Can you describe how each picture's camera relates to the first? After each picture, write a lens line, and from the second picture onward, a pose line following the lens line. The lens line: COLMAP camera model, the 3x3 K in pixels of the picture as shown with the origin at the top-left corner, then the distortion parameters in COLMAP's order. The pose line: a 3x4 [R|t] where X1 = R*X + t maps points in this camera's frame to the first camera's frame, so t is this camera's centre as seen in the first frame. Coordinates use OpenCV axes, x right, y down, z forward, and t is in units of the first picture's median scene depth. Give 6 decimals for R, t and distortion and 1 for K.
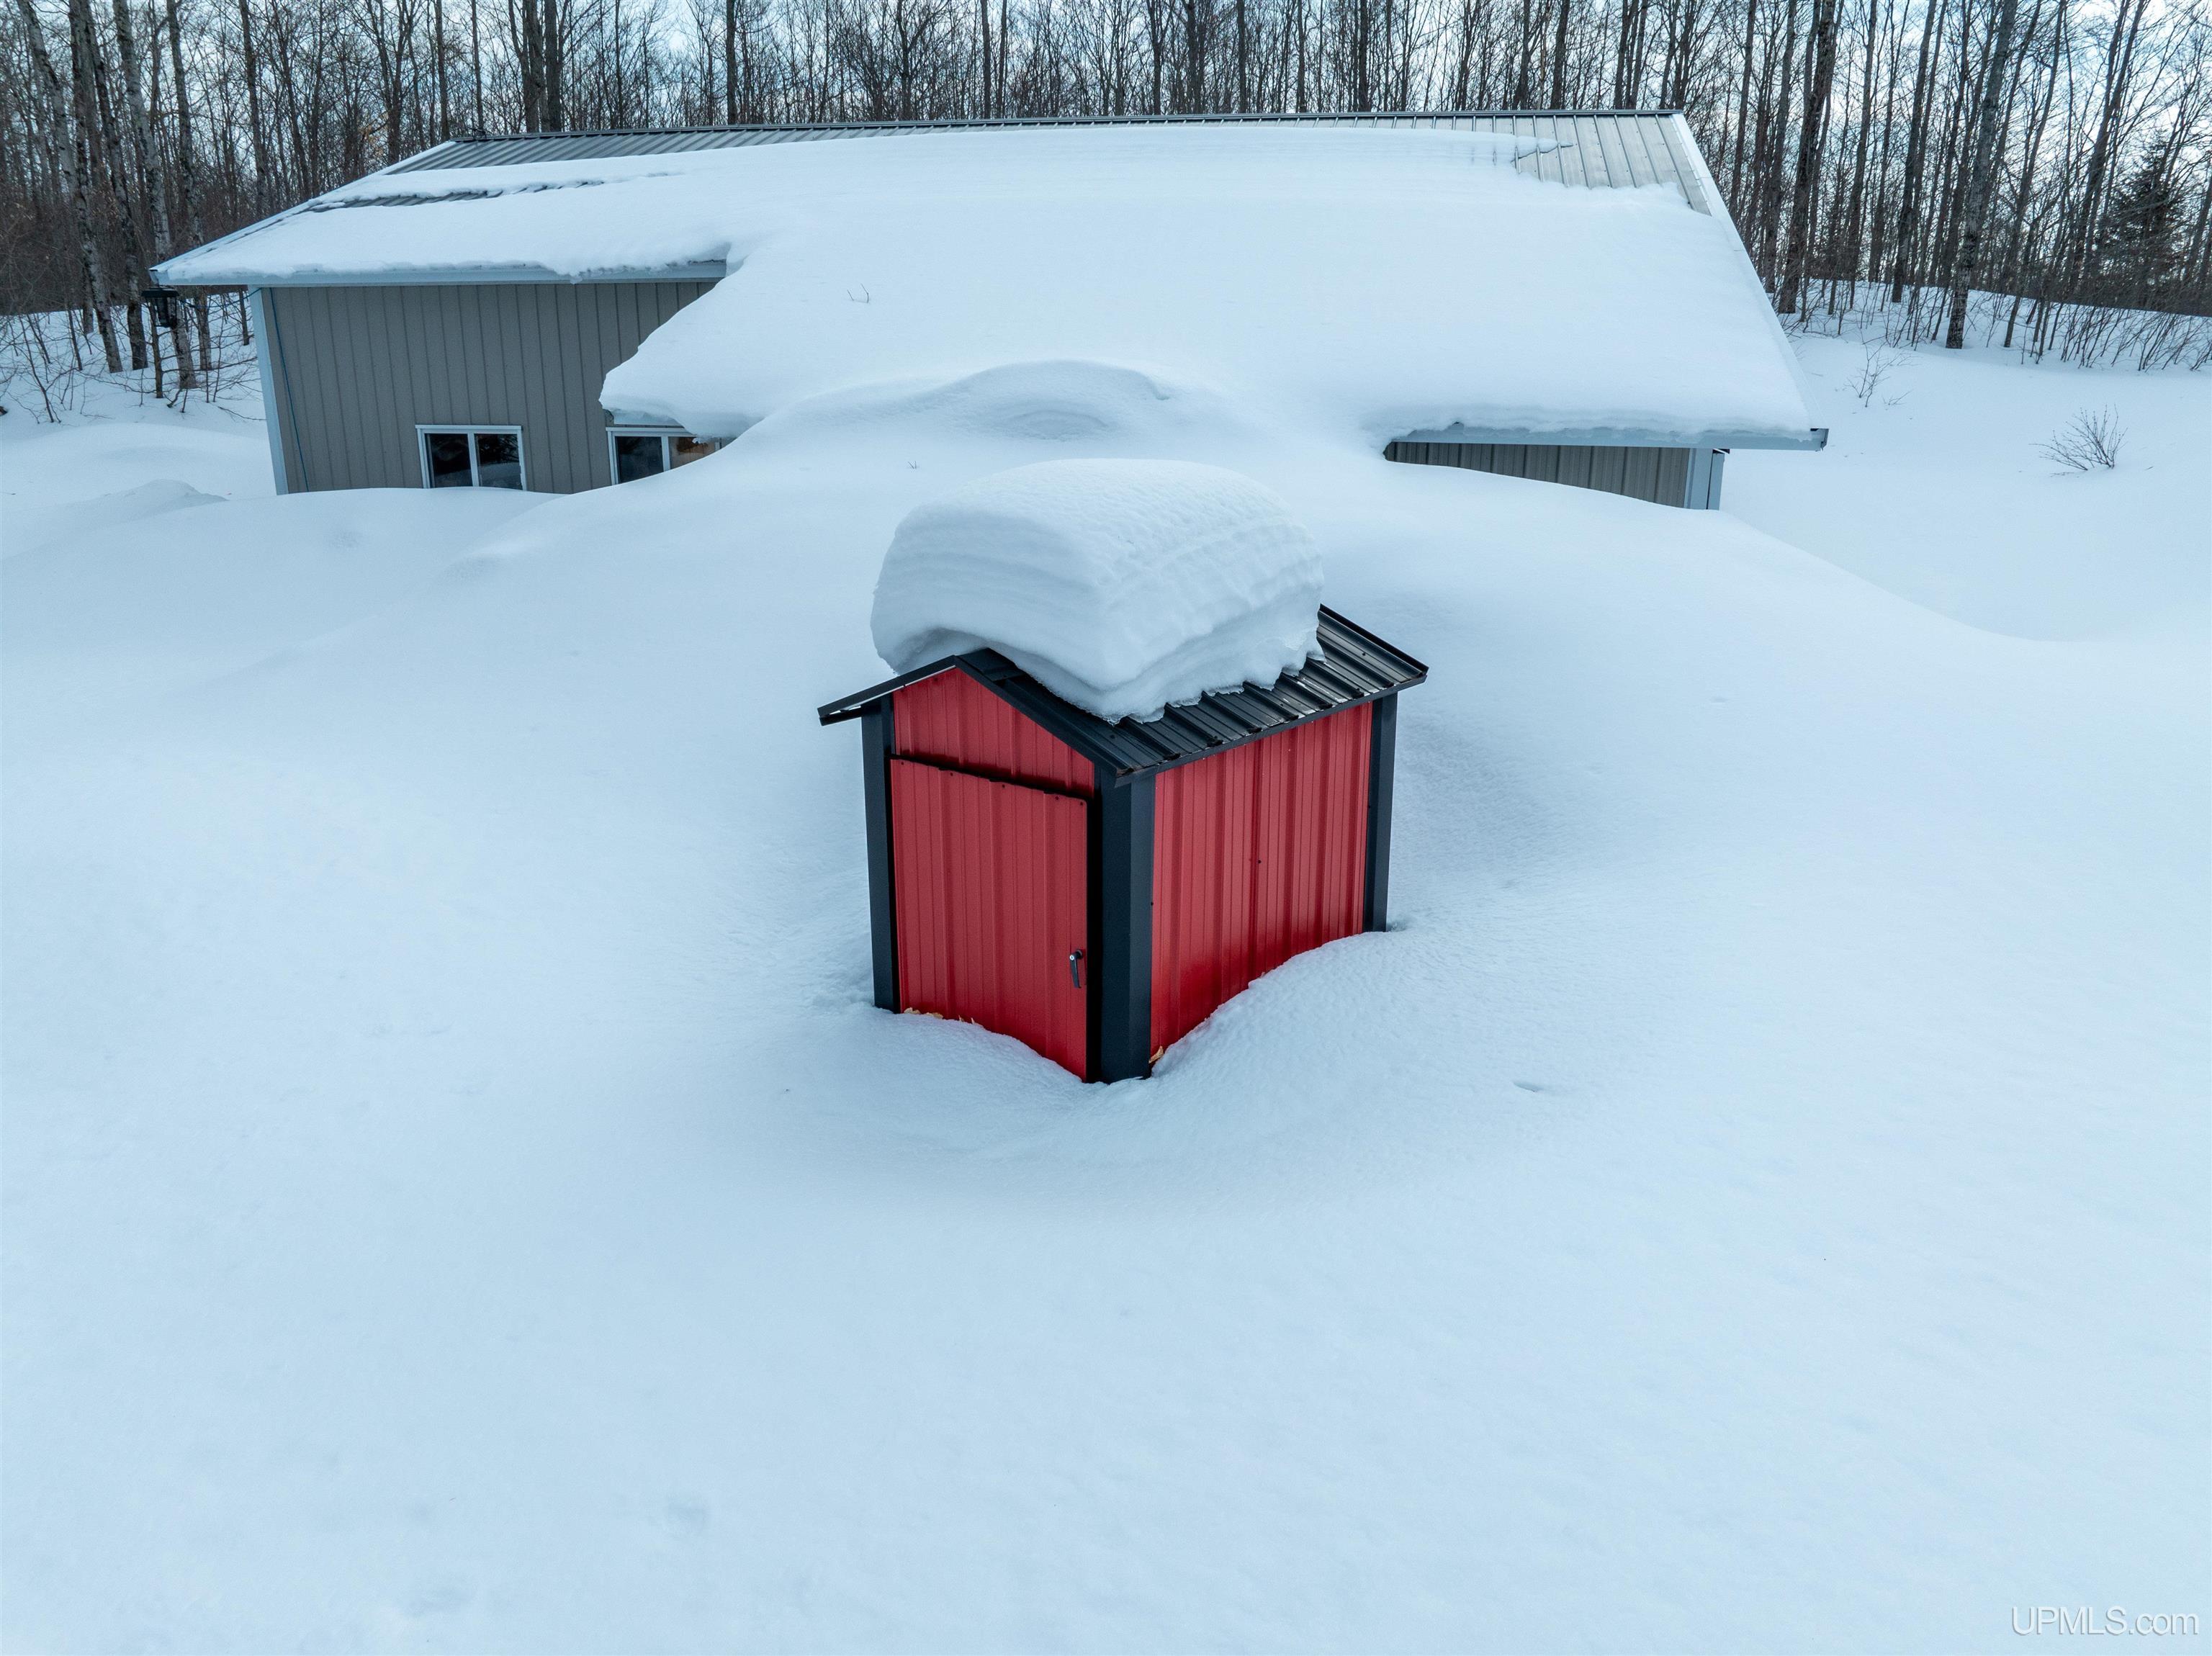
lens RADIAL K [[1563.0, 0, 1105.0], [0, 1563.0, 826.0], [0, 0, 1]] dist [-0.003720, -0.000460]
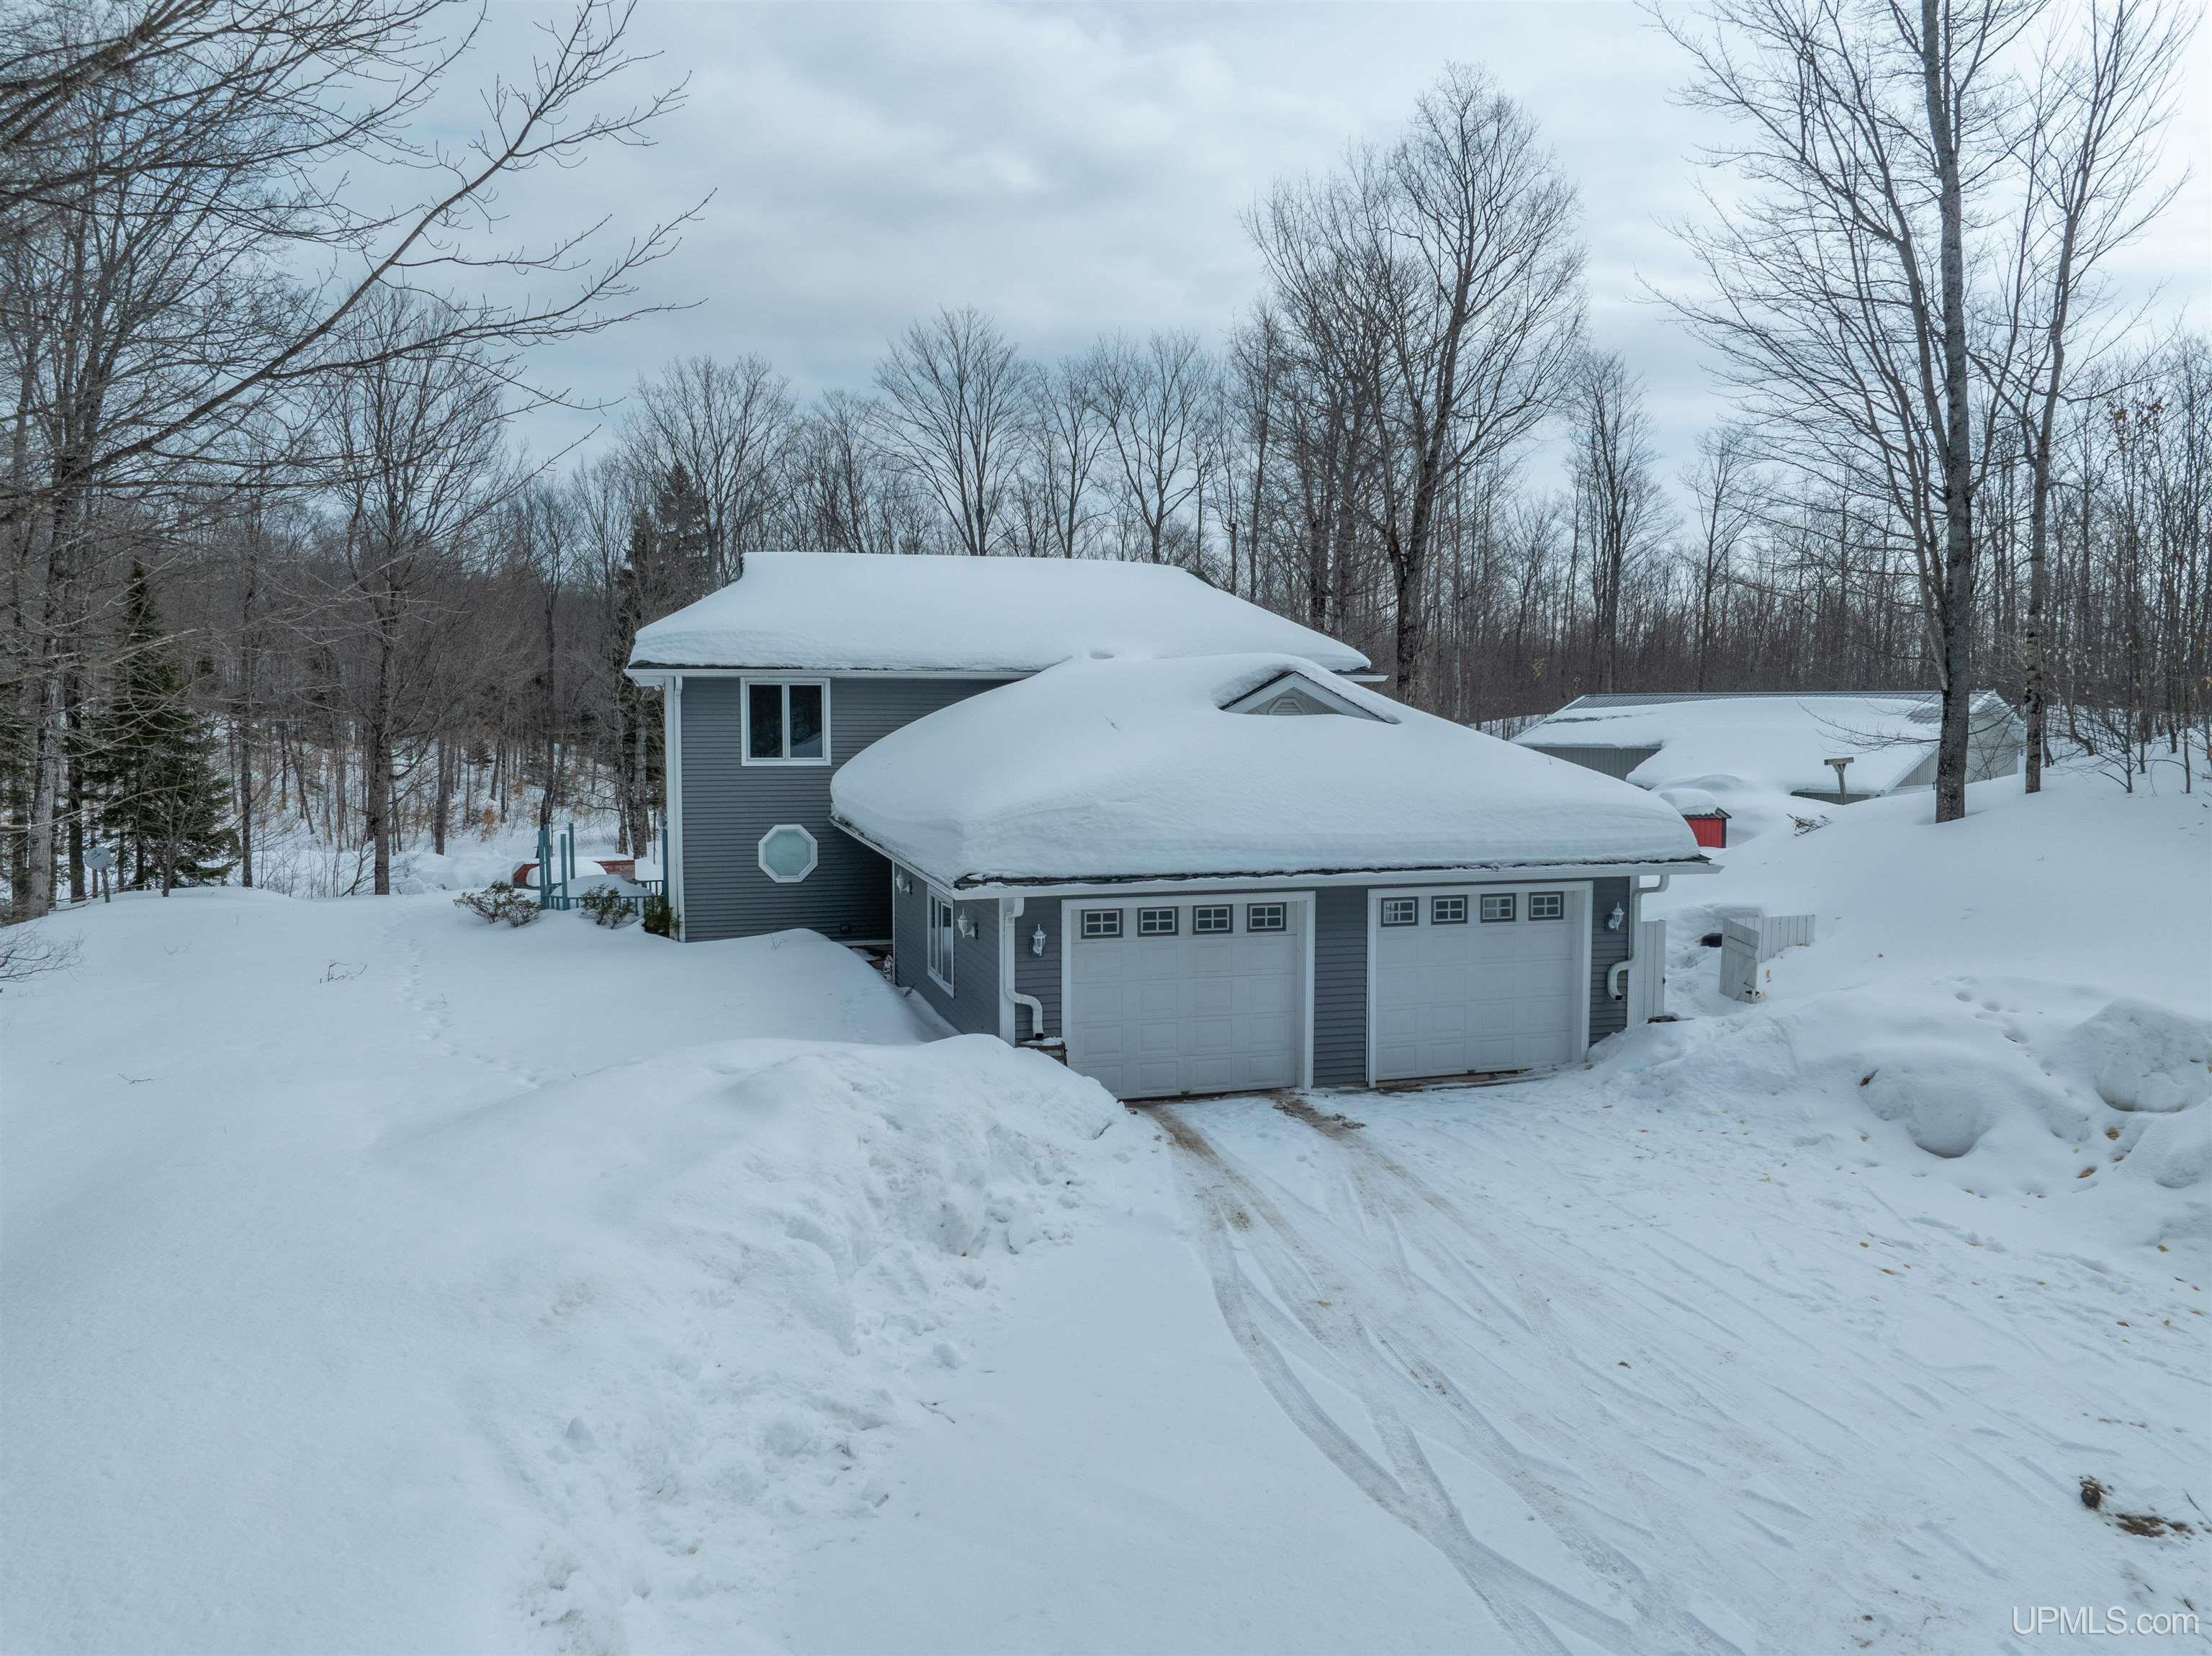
lens RADIAL K [[1563.0, 0, 1105.9], [0, 1563.0, 828.7], [0, 0, 1]] dist [-0.003720, -0.000460]
pose [[0.824085, 0.036836, -0.565267, 1.198762], [-0.161071, 0.971931, -0.171485, 1.067029], [0.543083, 0.232366, 0.806887, -4.141814]]
